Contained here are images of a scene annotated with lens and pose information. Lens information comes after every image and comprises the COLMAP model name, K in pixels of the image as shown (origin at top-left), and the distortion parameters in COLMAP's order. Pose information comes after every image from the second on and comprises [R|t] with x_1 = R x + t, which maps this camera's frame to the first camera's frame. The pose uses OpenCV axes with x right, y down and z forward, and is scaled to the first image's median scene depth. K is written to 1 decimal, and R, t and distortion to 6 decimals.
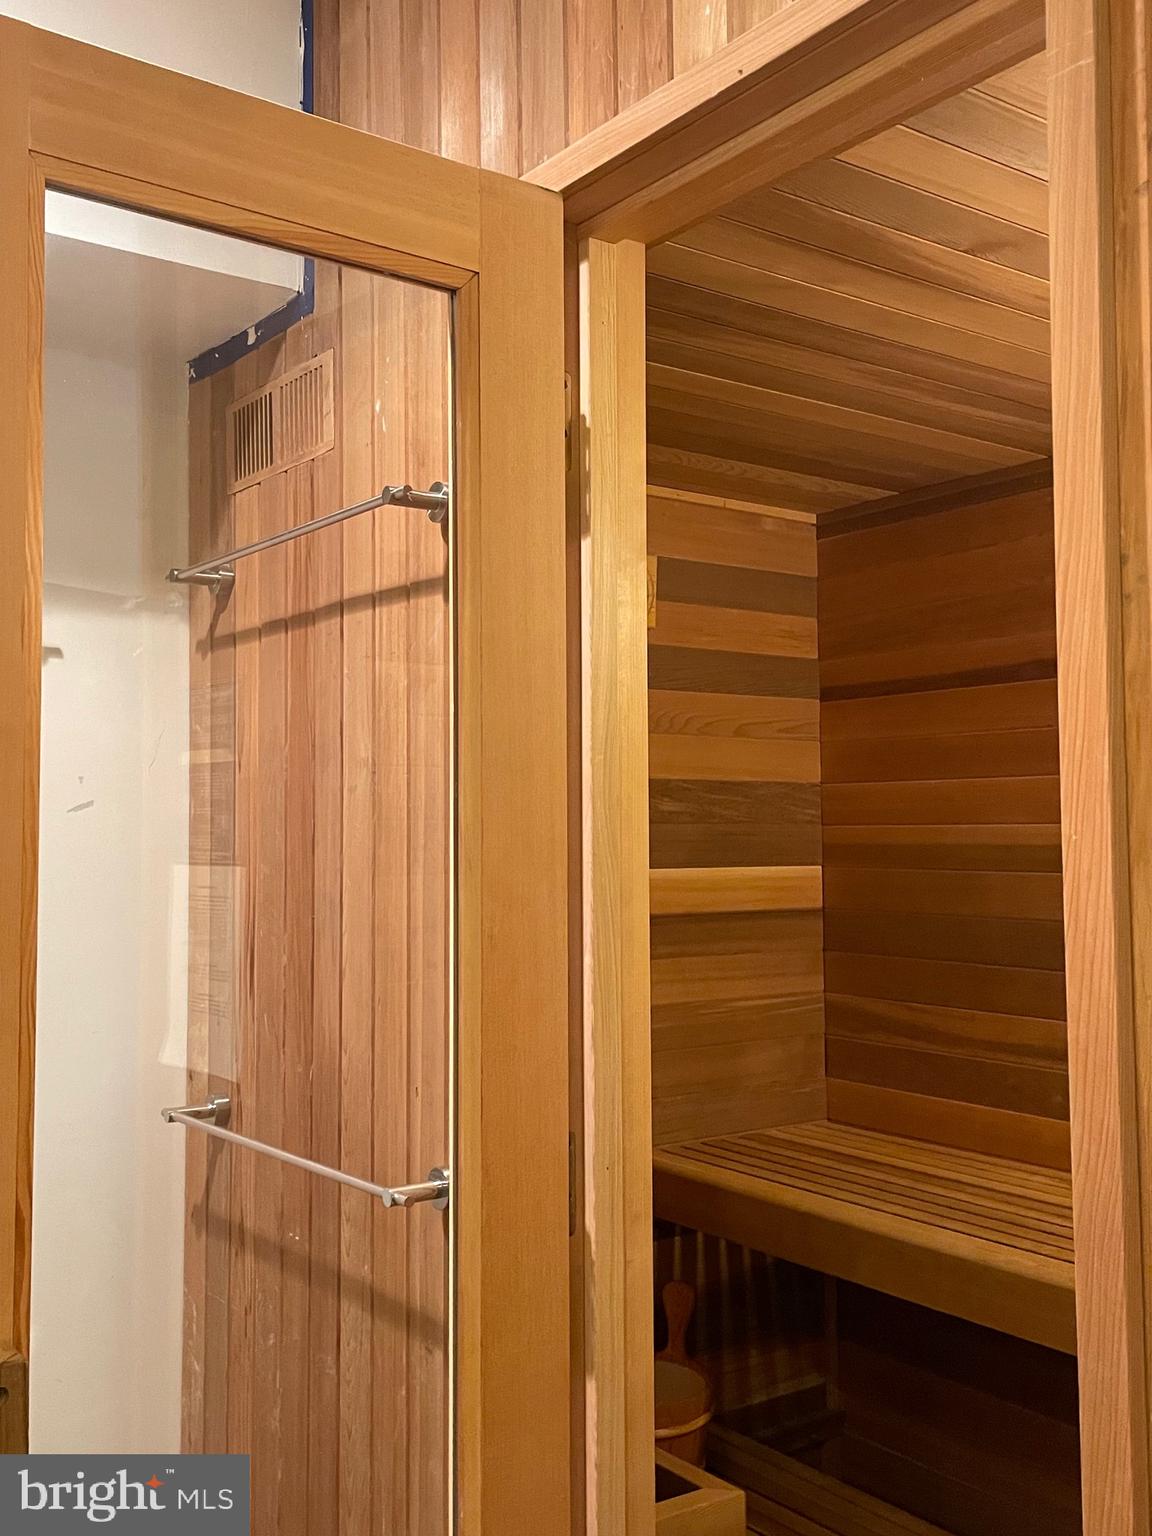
lens RADIAL K [[1507.4, 0, 576.0], [0, 1507.4, 768.0], [0, 0, 1]] dist [0.004015, -0.000718]
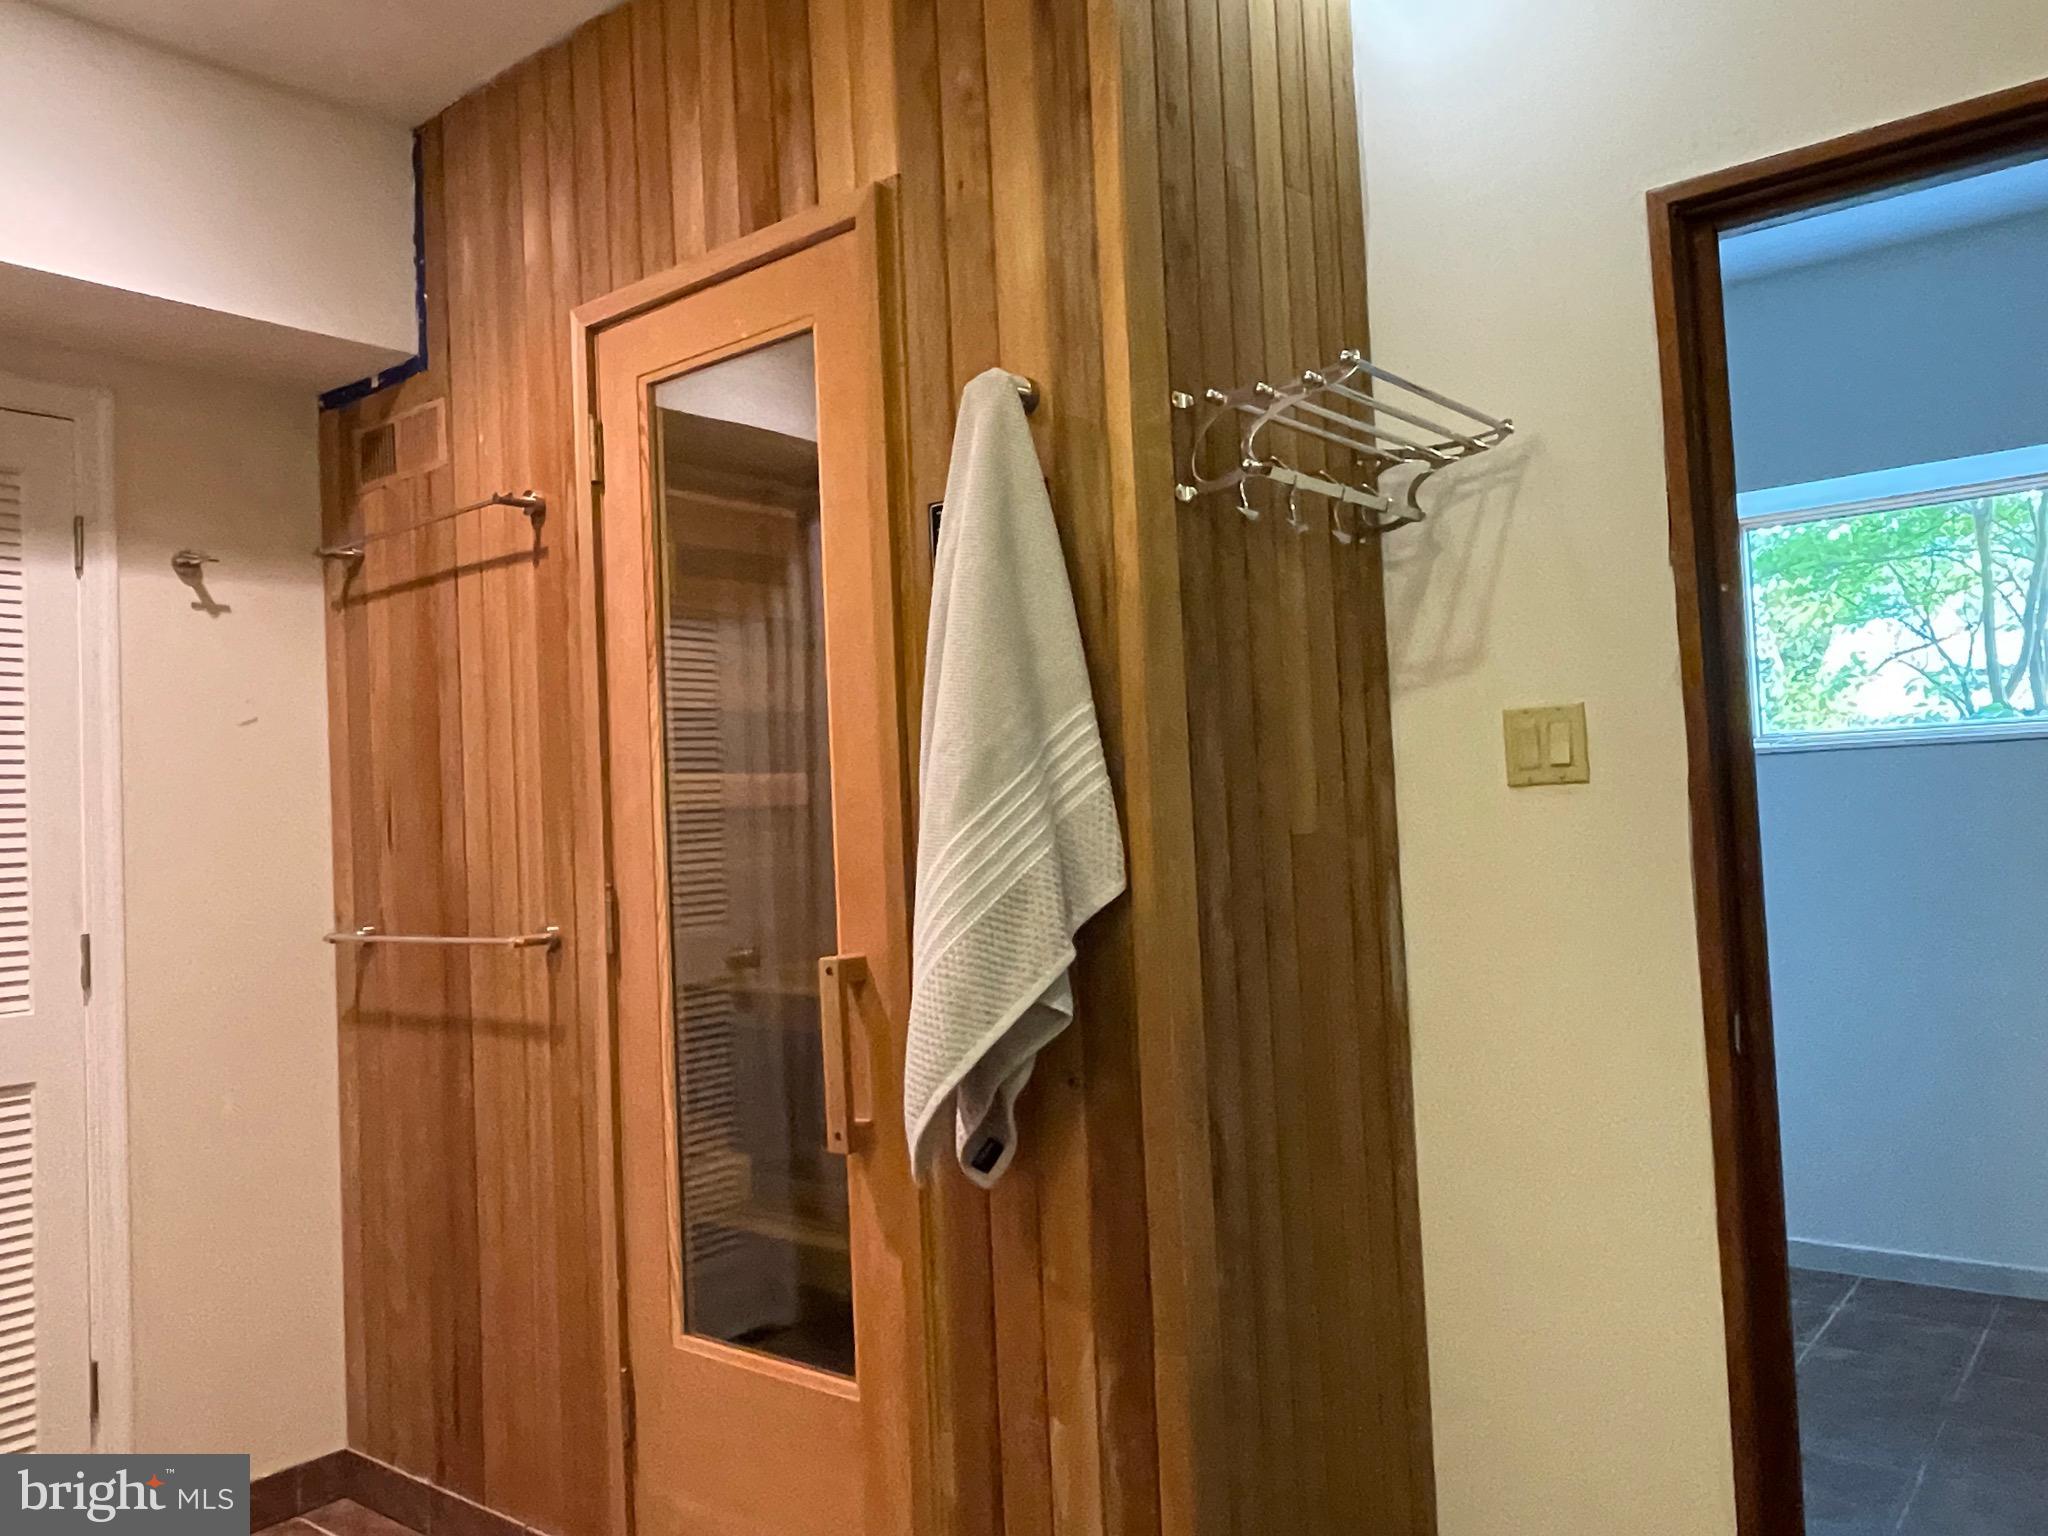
lens RADIAL K [[1533.7, 0, 1024.0], [0, 1533.7, 768.0], [0, 0, 1]] dist [-0.044064, -0.001379]
pose [[0.962459, -0.027878, 0.269992, -0.027945], [0.028329, 0.999596, 0.002227, 0.094770], [-0.269945, 0.005505, 0.962860, -0.571426]]
